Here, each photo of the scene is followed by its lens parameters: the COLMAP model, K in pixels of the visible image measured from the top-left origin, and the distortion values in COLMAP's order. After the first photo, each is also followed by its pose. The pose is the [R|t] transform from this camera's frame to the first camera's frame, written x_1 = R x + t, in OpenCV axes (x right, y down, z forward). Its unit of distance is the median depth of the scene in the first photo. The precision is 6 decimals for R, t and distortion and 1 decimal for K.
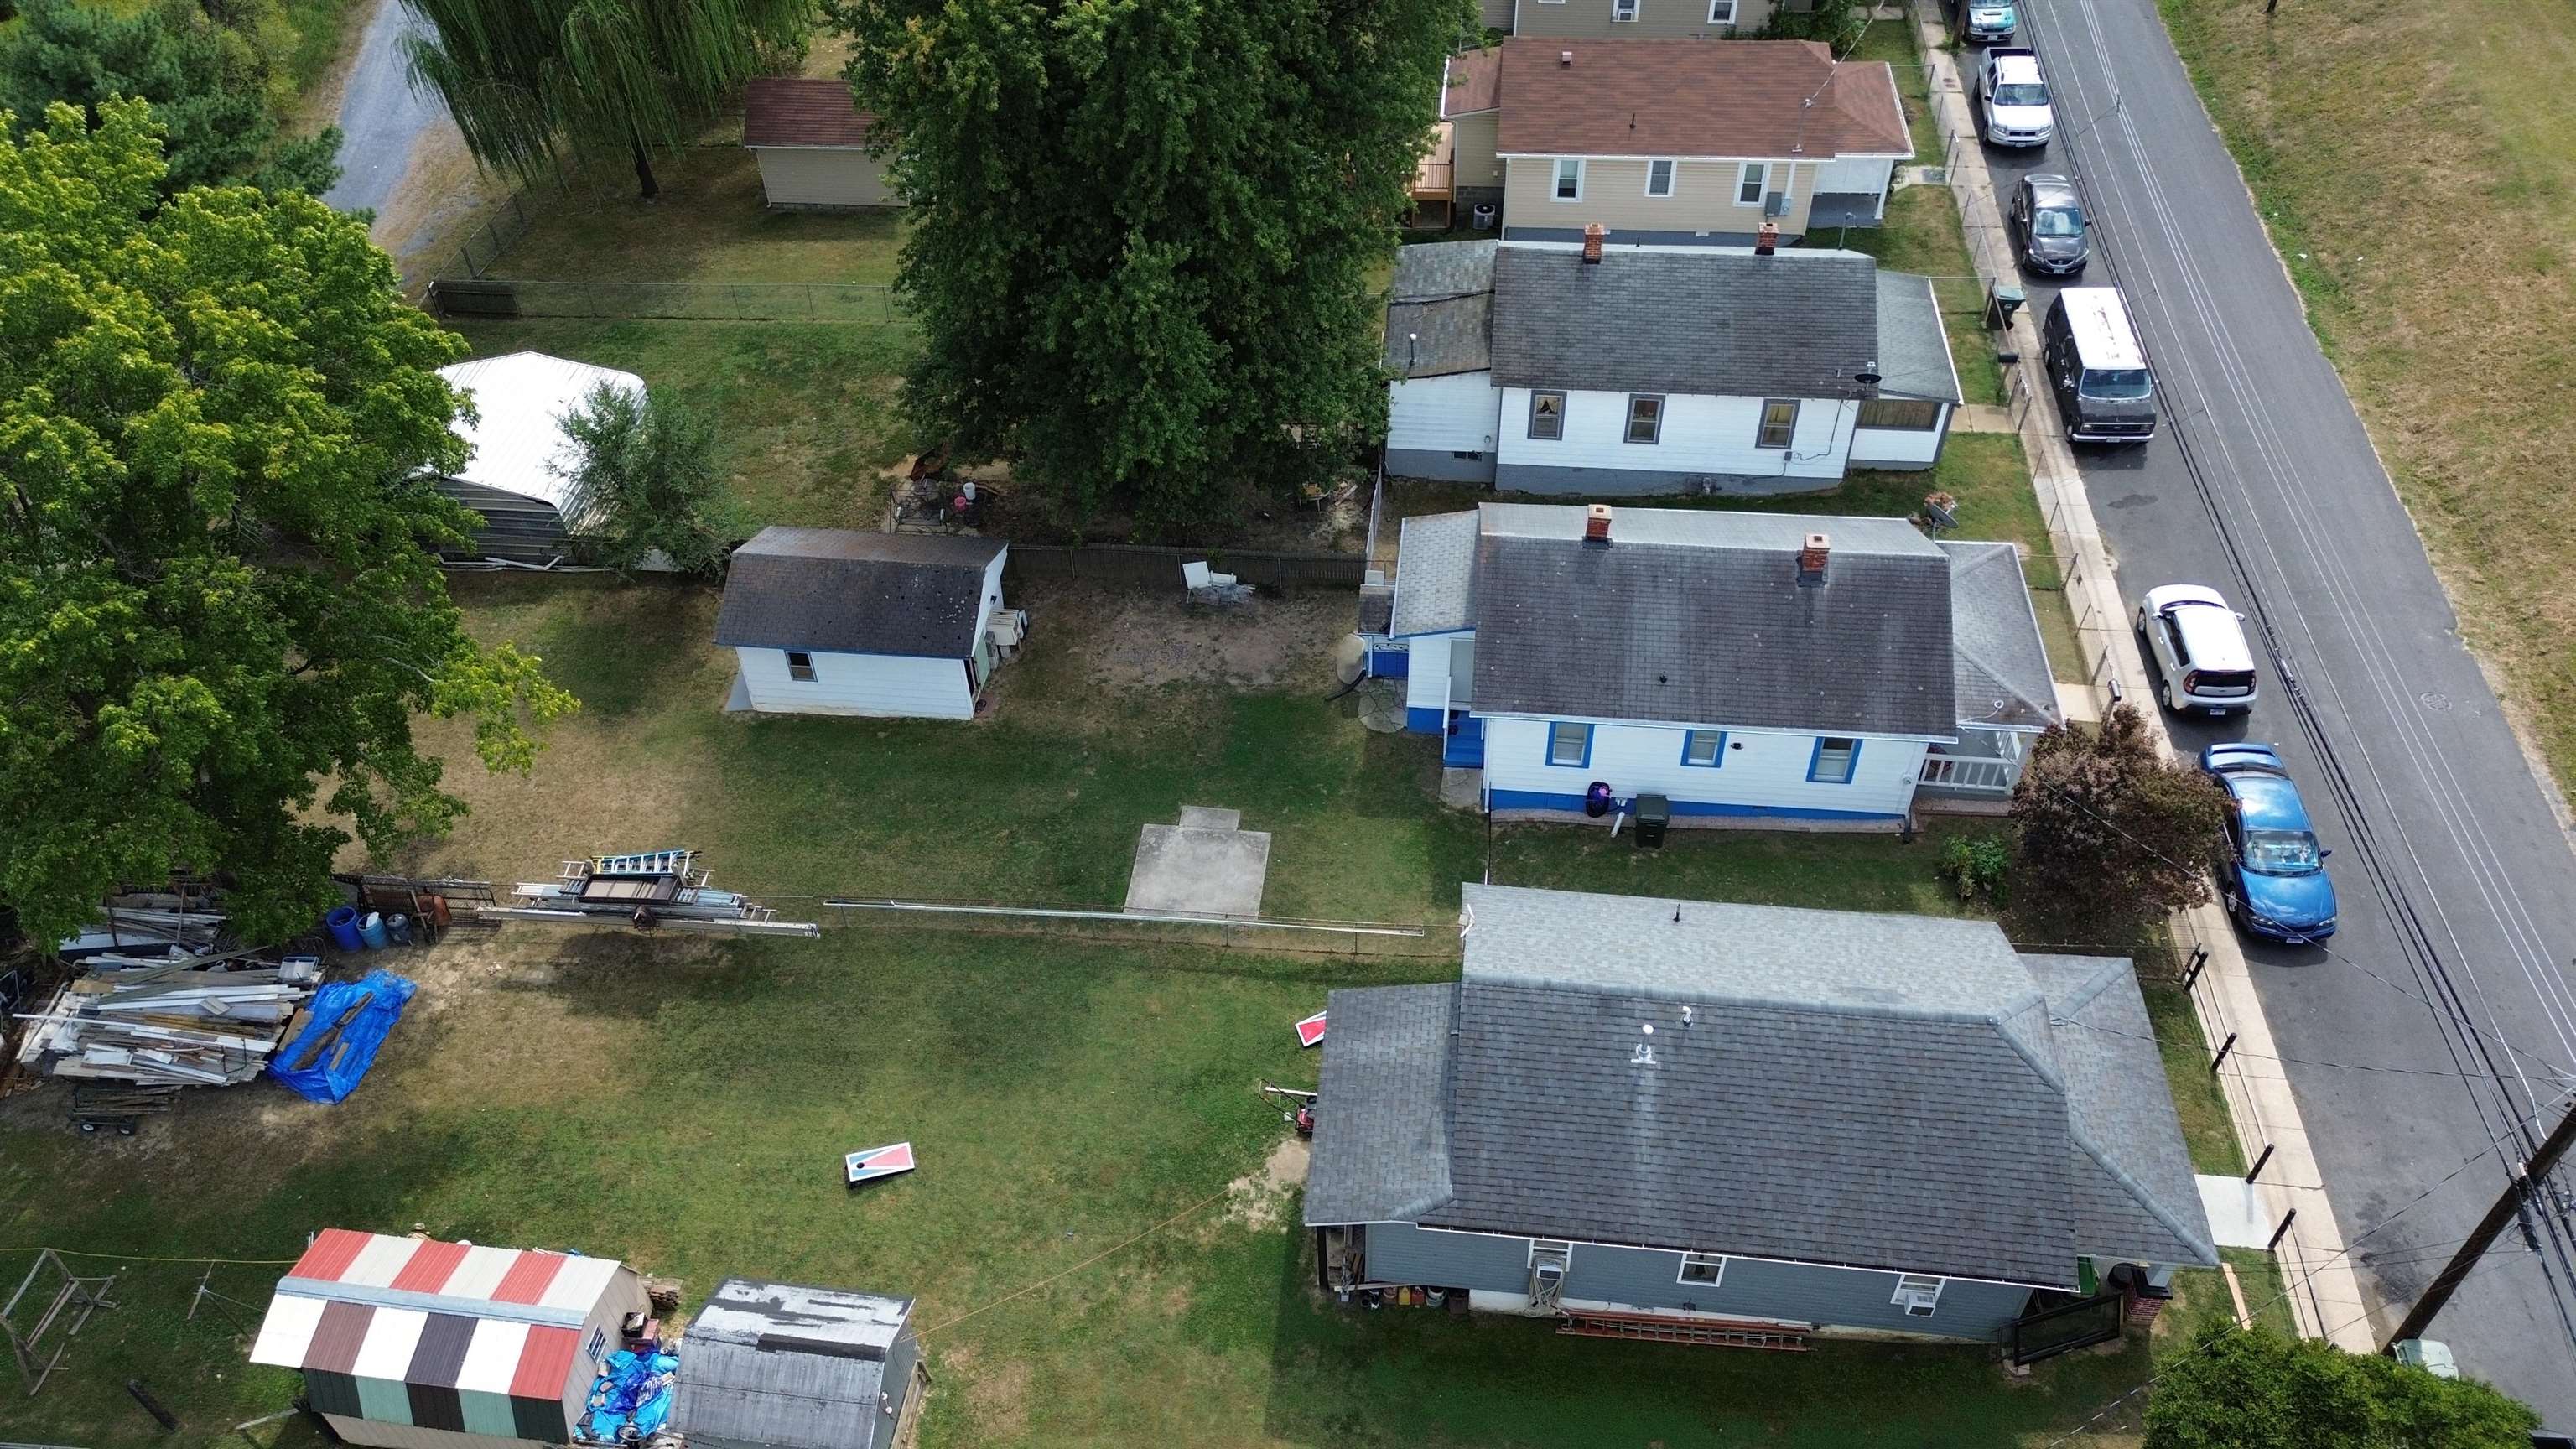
lens RADIAL K [[1814.1, 0, 1260.8], [0, 1814.1, 739.6], [0, 0, 1]] dist [0.073633, -0.080142]
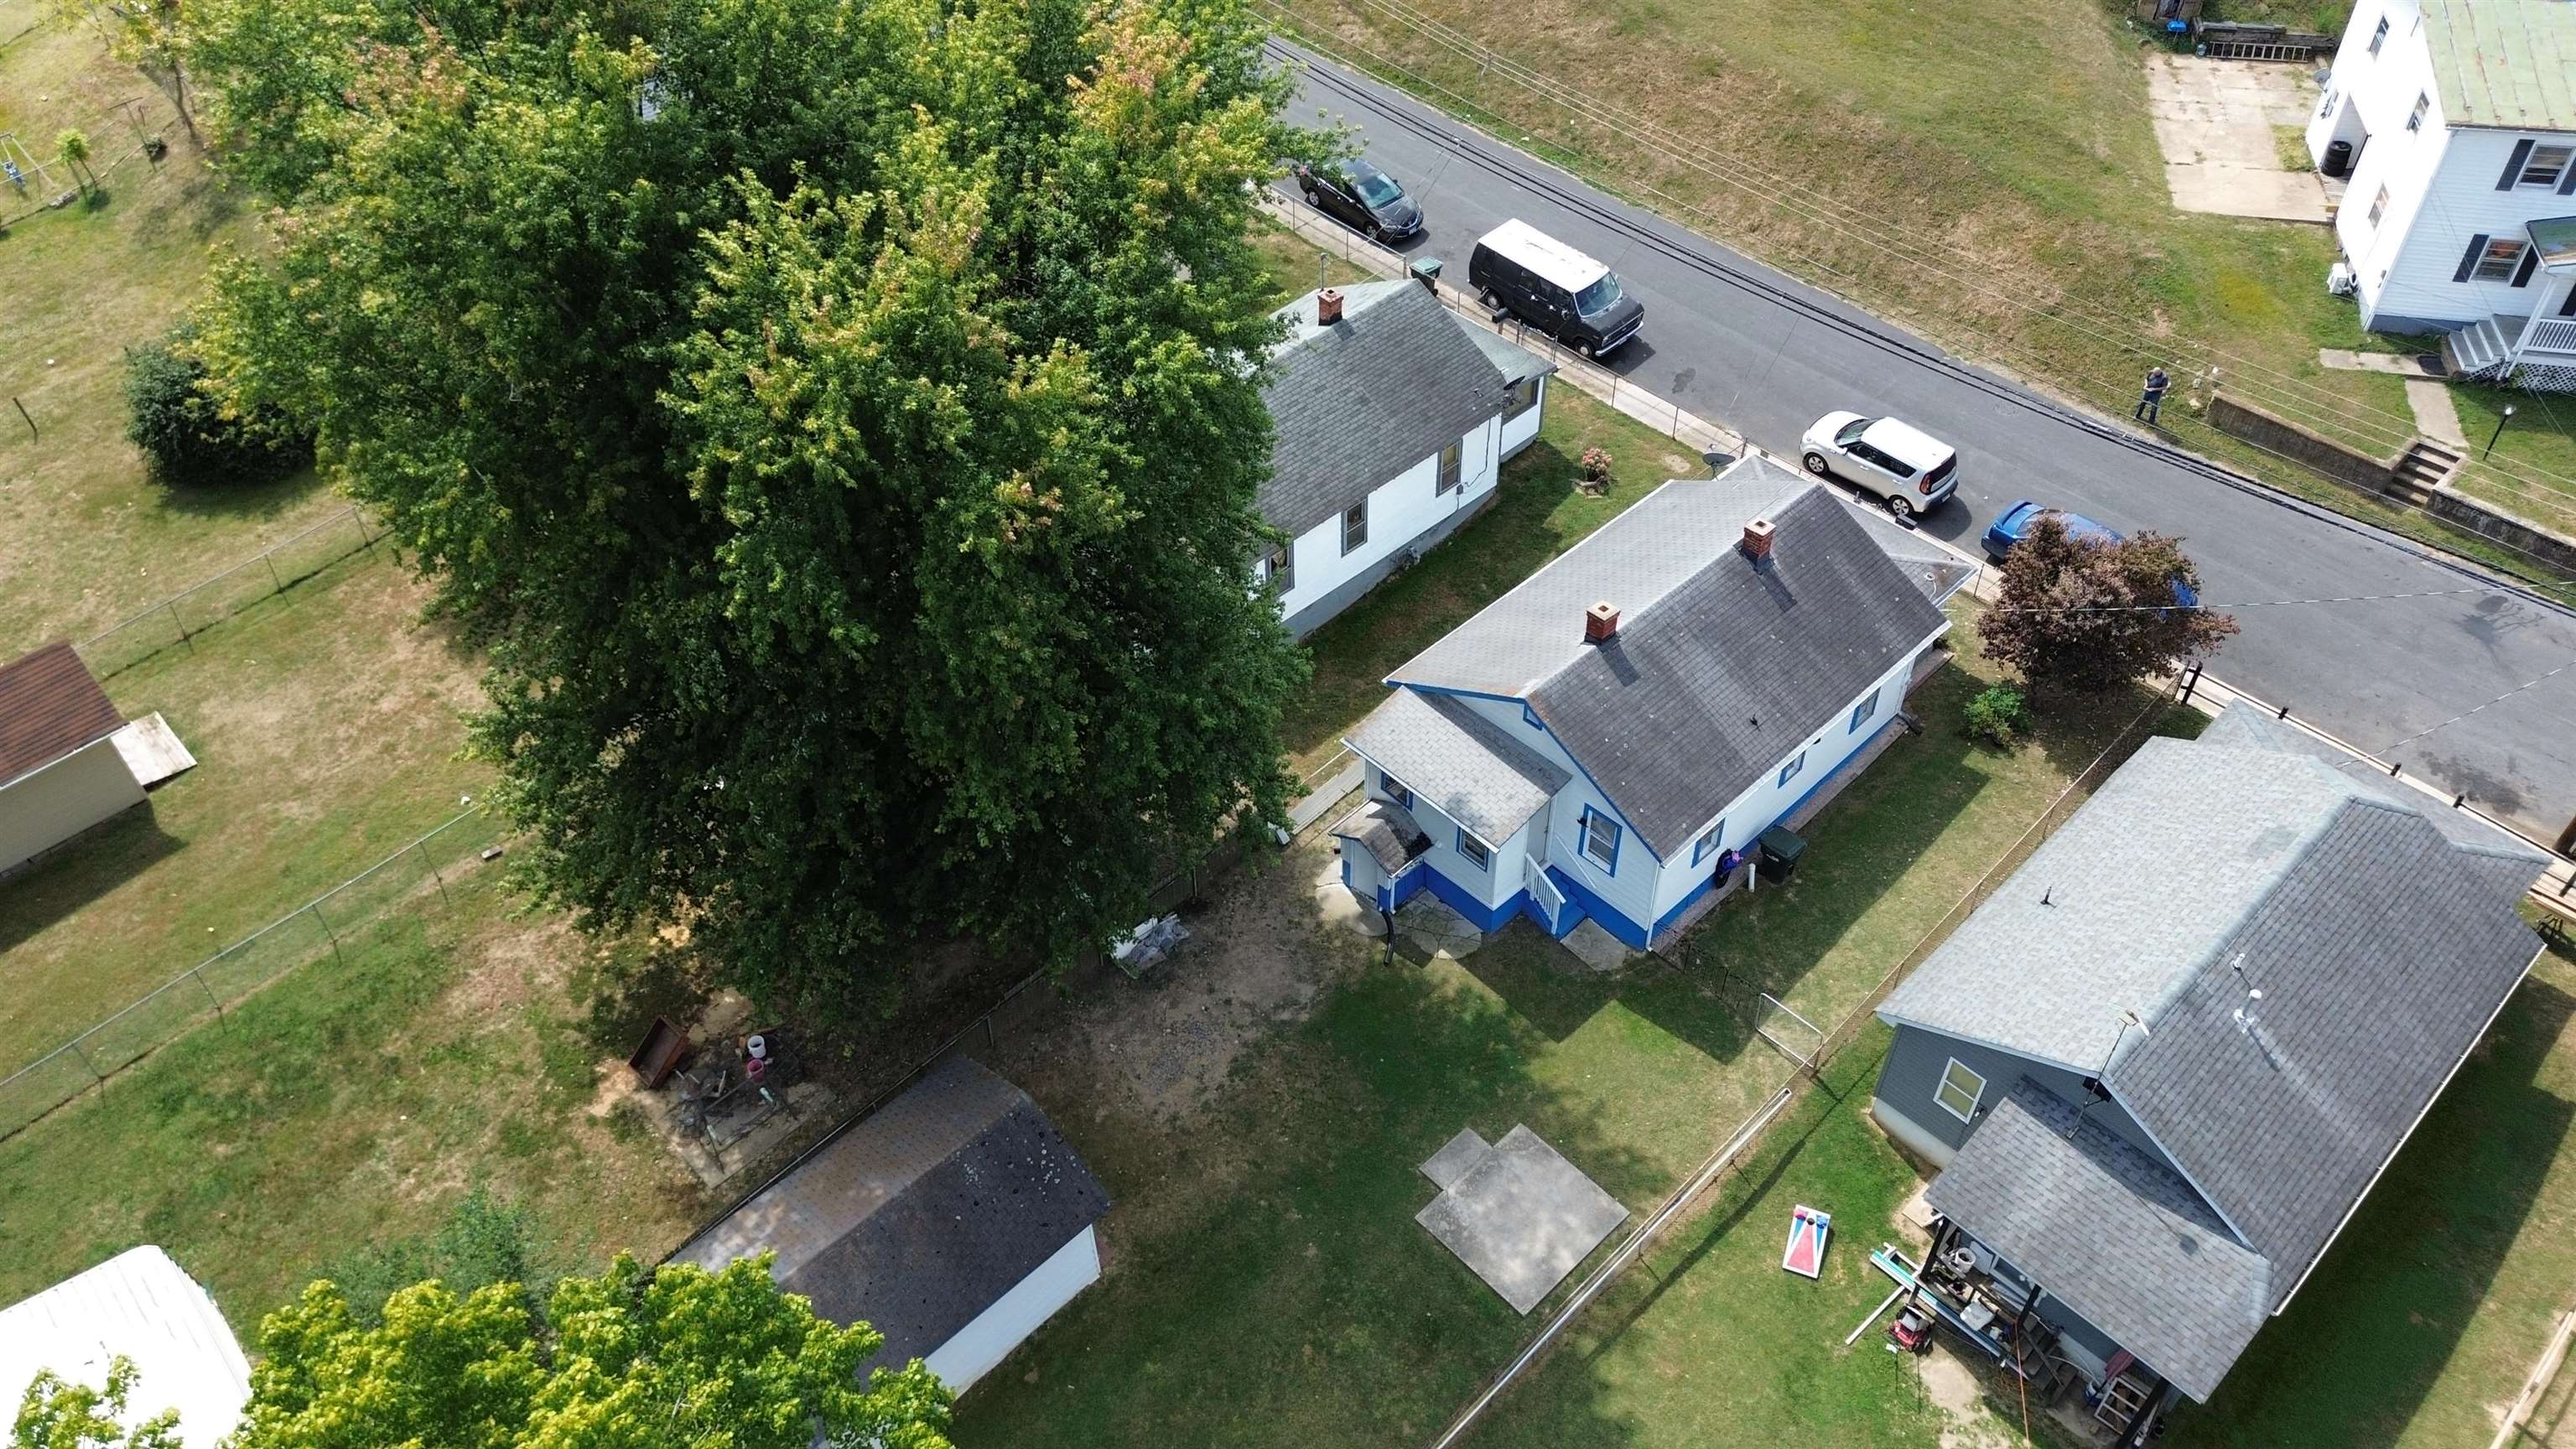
lens RADIAL K [[1831.3, 0, 1280.9], [0, 1831.3, 721.0], [0, 0, 1]] dist [0.080595, -0.083769]
pose [[0.639131, -0.524754, 0.562268, -0.393520], [0.540610, 0.826520, 0.156862, -0.260697], [-0.547039, 0.203713, 0.811942, 0.282087]]
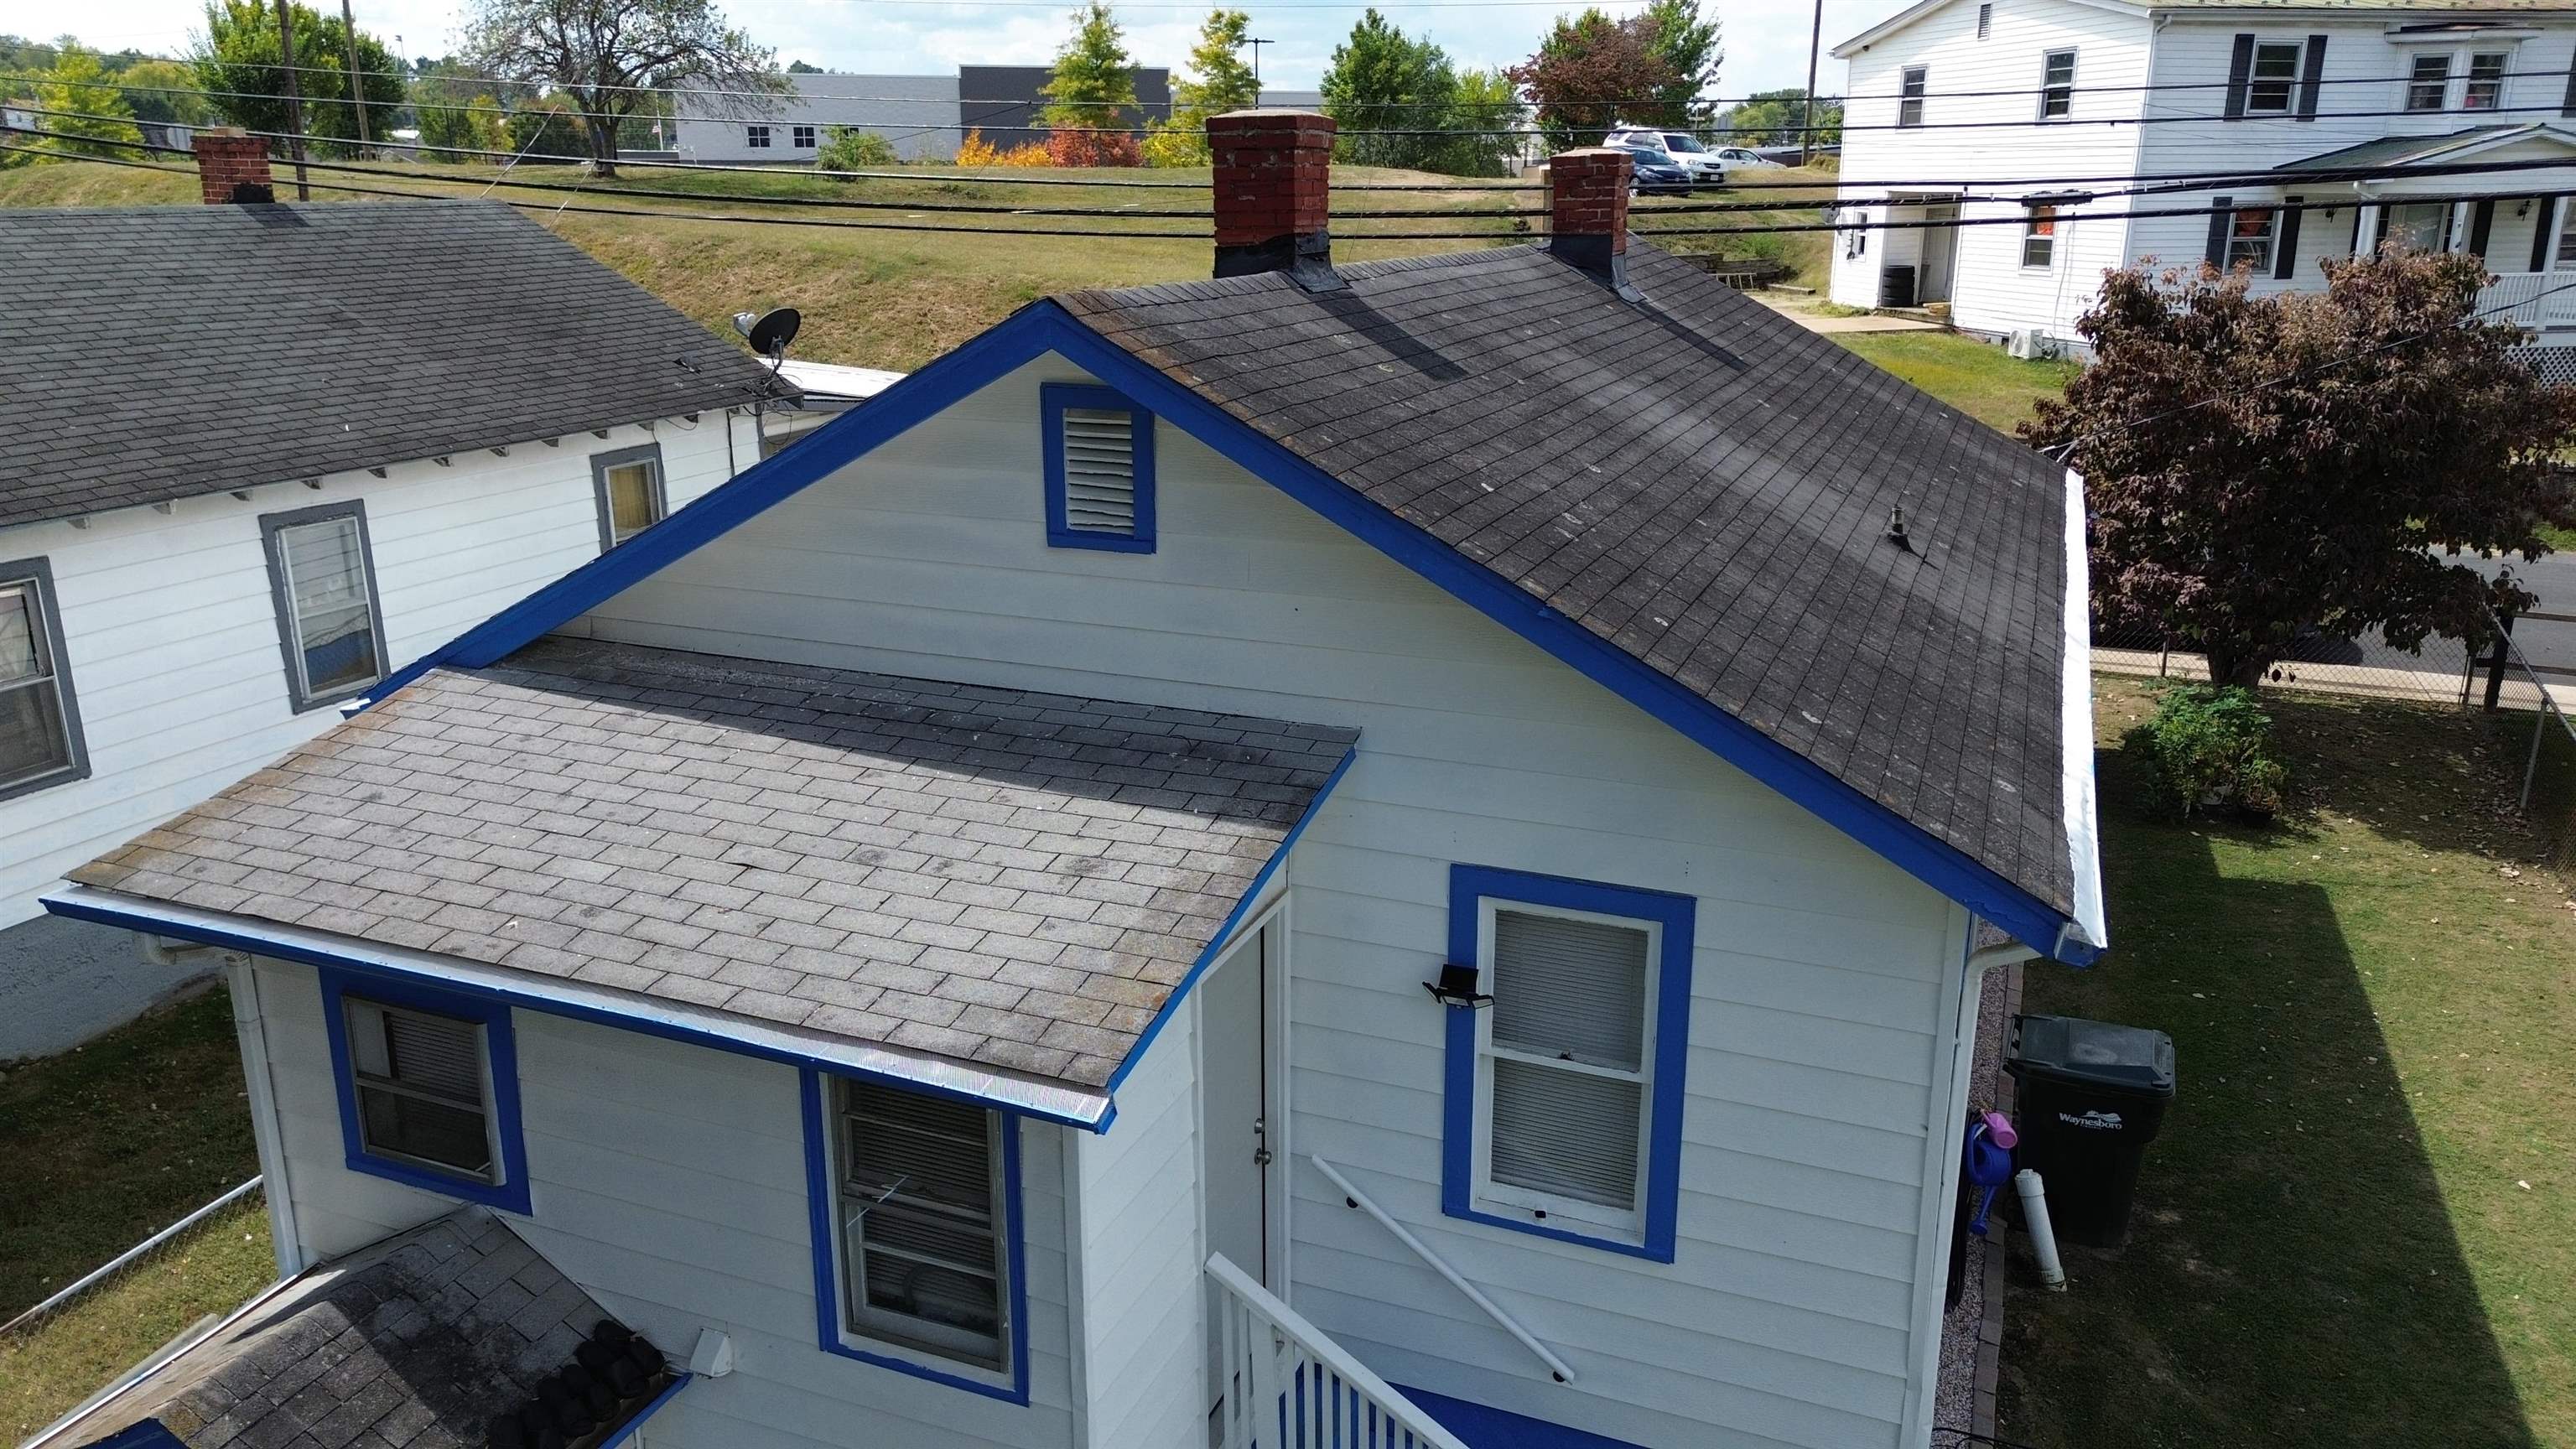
lens RADIAL K [[1831.3, 0, 1280.9], [0, 1831.3, 721.0], [0, 0, 1]] dist [0.080595, -0.083769]
pose [[0.271015, -0.251965, 0.929012, -0.033065], [0.671641, 0.740860, 0.005001, -0.059848], [-0.689528, 0.622607, 0.370015, 0.795597]]
